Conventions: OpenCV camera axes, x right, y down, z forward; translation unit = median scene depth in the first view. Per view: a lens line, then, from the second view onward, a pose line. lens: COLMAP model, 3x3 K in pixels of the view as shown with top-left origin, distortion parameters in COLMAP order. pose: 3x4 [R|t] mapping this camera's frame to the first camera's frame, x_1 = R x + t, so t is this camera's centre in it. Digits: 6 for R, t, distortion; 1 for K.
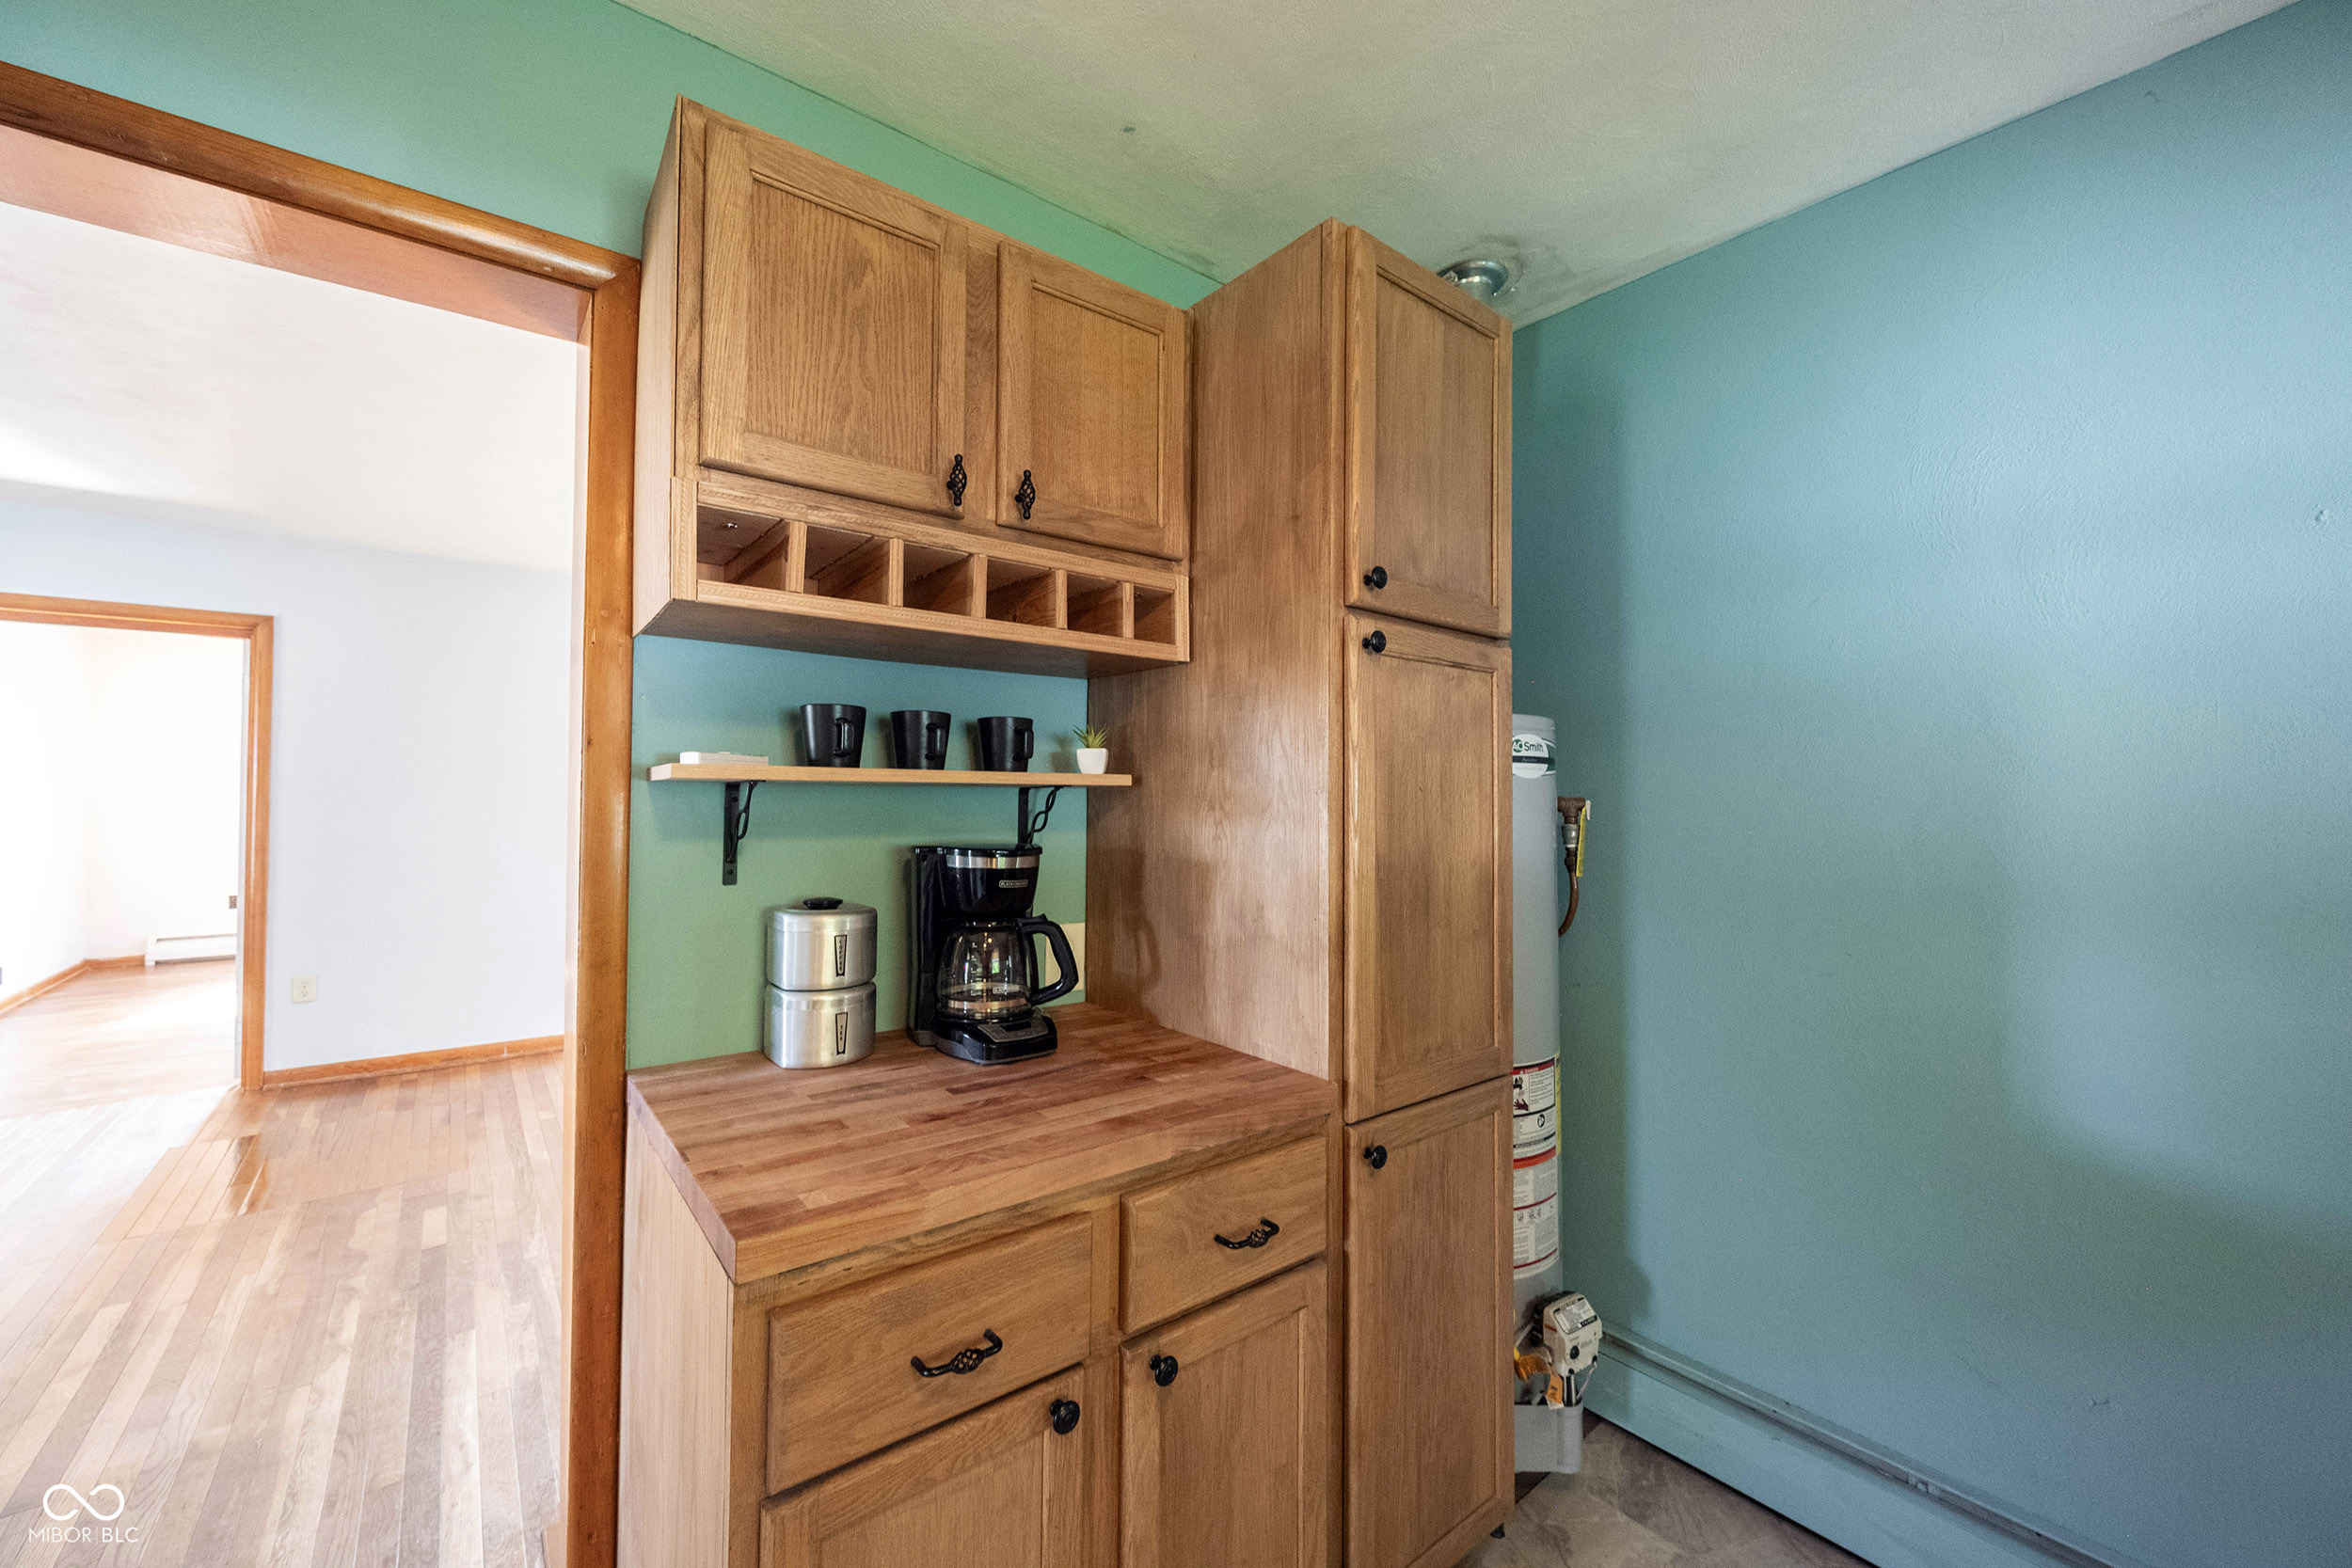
lens RADIAL K [[941.0, 0, 1170.7], [0, 941.0, 771.0], [0, 0, 1]] dist [-0.002078, 0.000780]
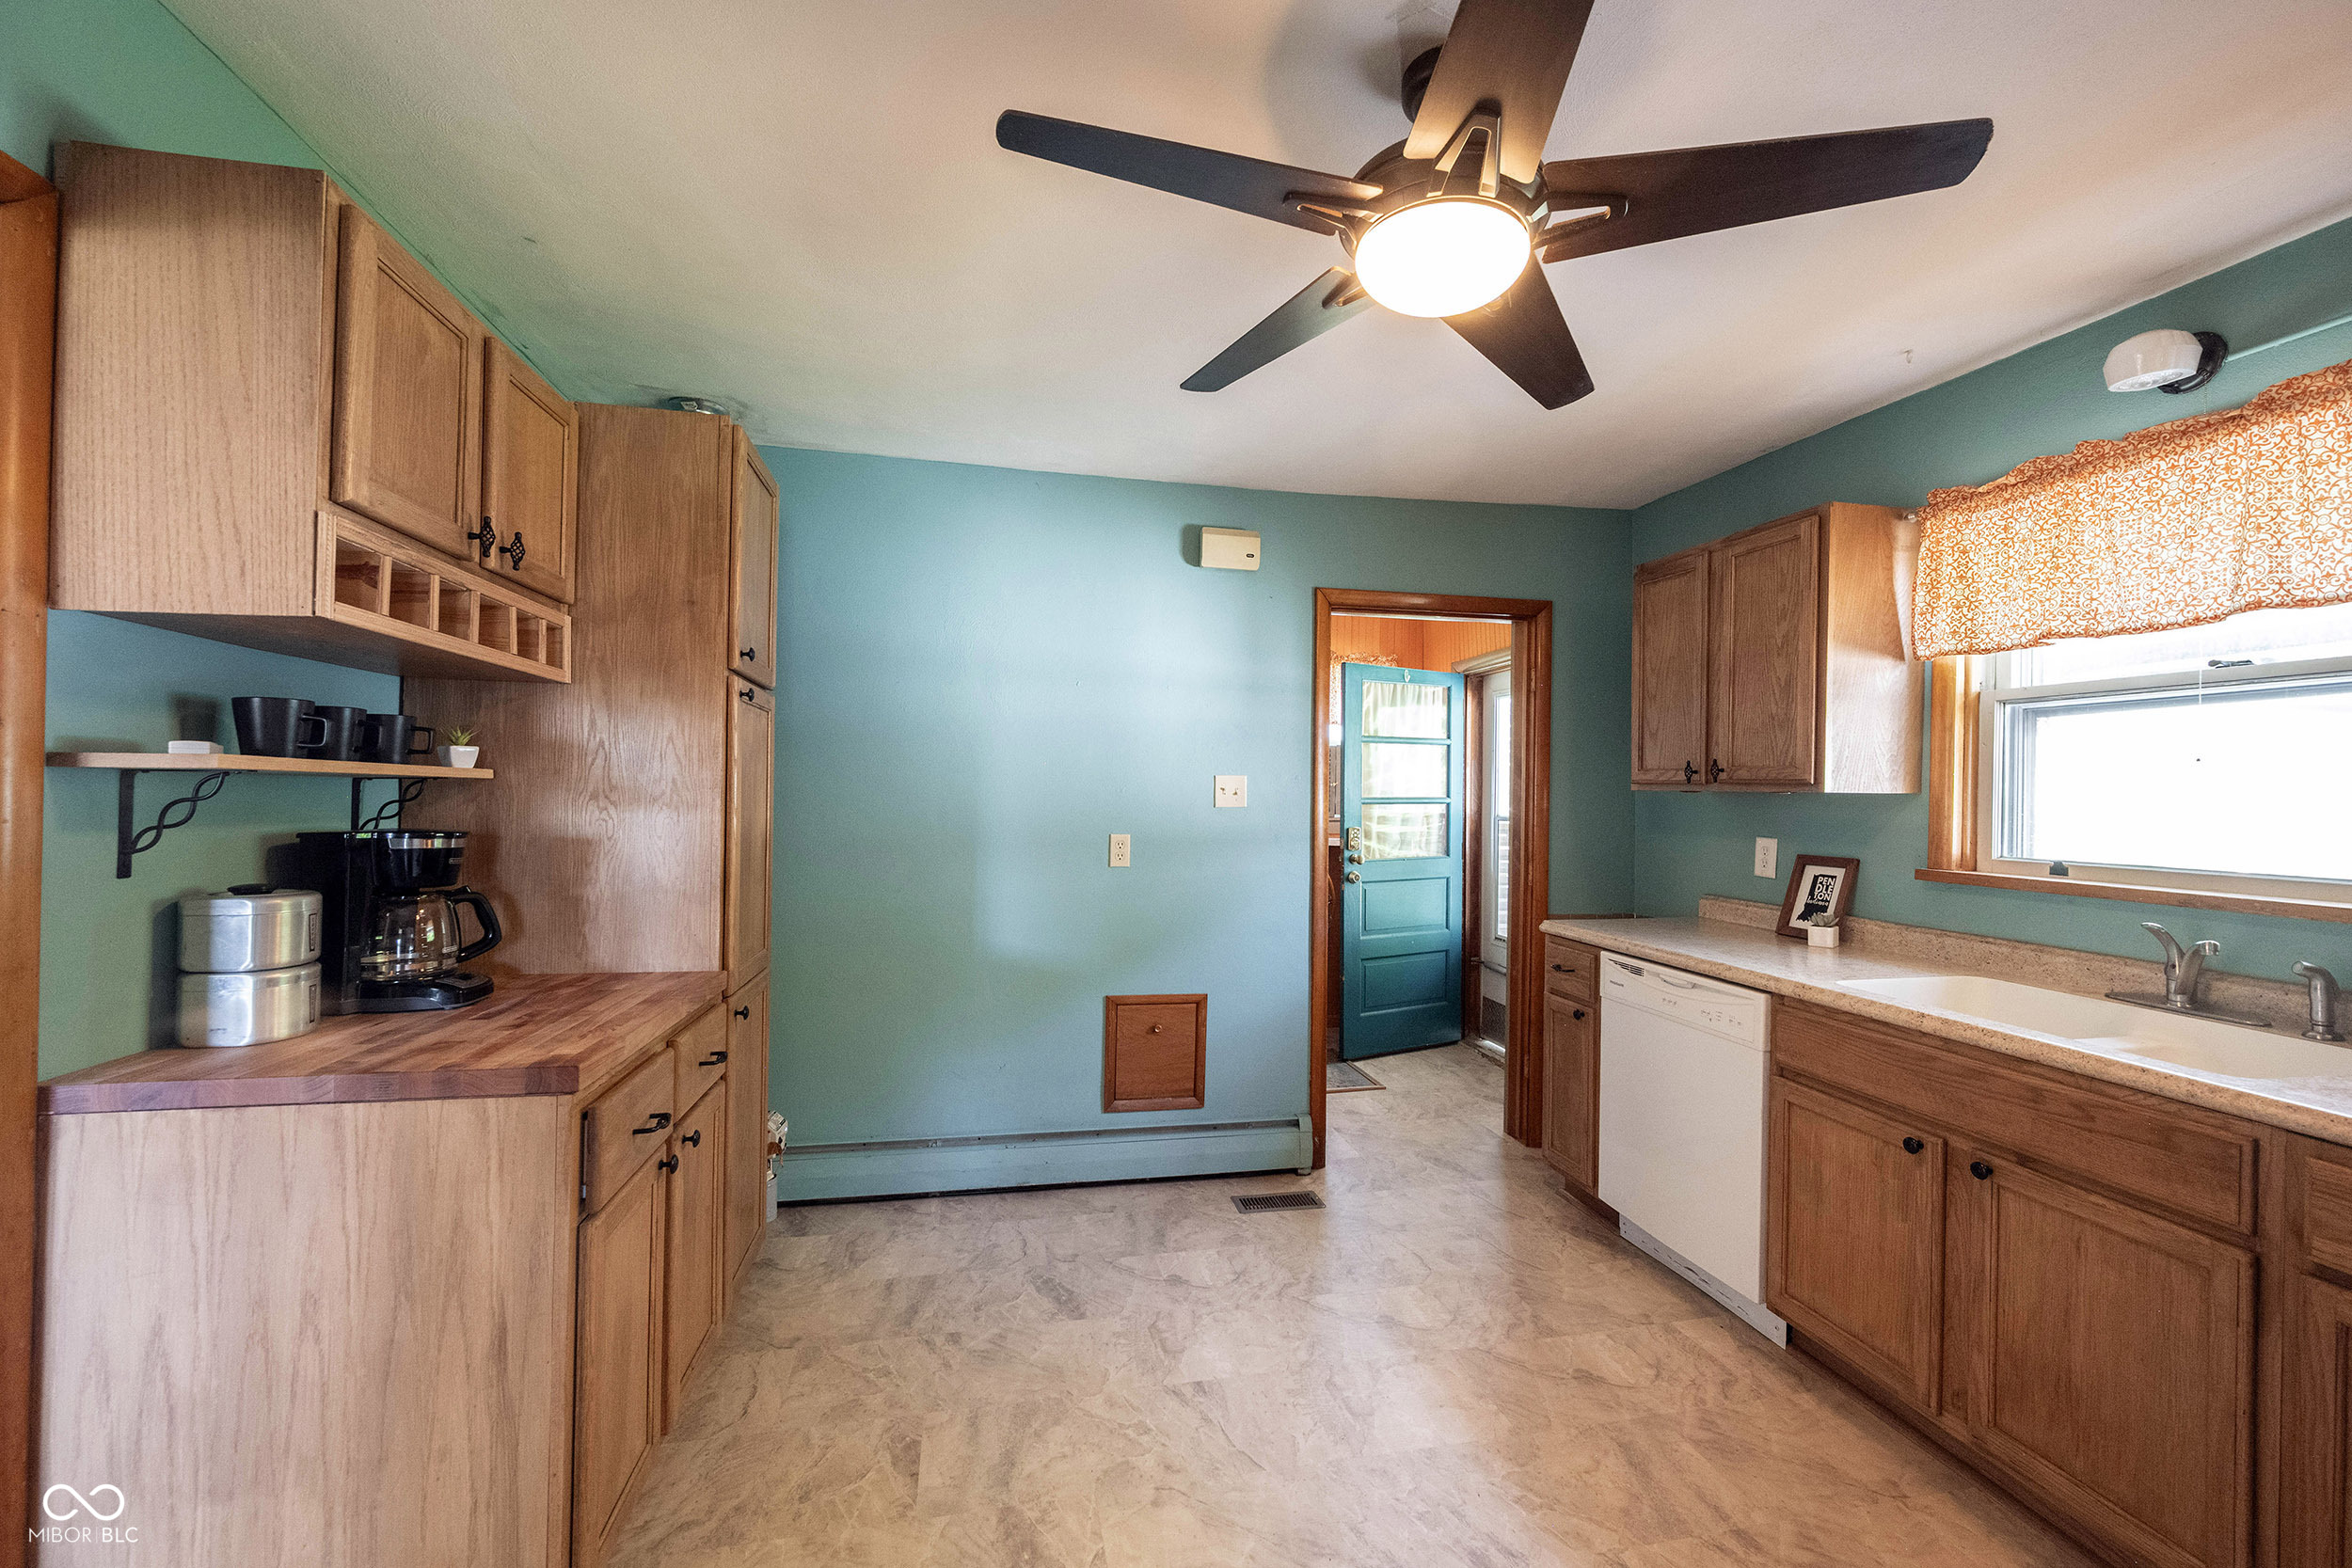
lens RADIAL K [[941.0, 0, 1146.7], [0, 941.0, 791.4], [0, 0, 1]] dist [-0.002078, 0.000780]
pose [[0.485359, 0.009196, 0.874267, -0.799519], [-0.037809, 0.999230, 0.010480, -0.014037], [-0.873497, -0.038142, 0.485333, -0.351386]]
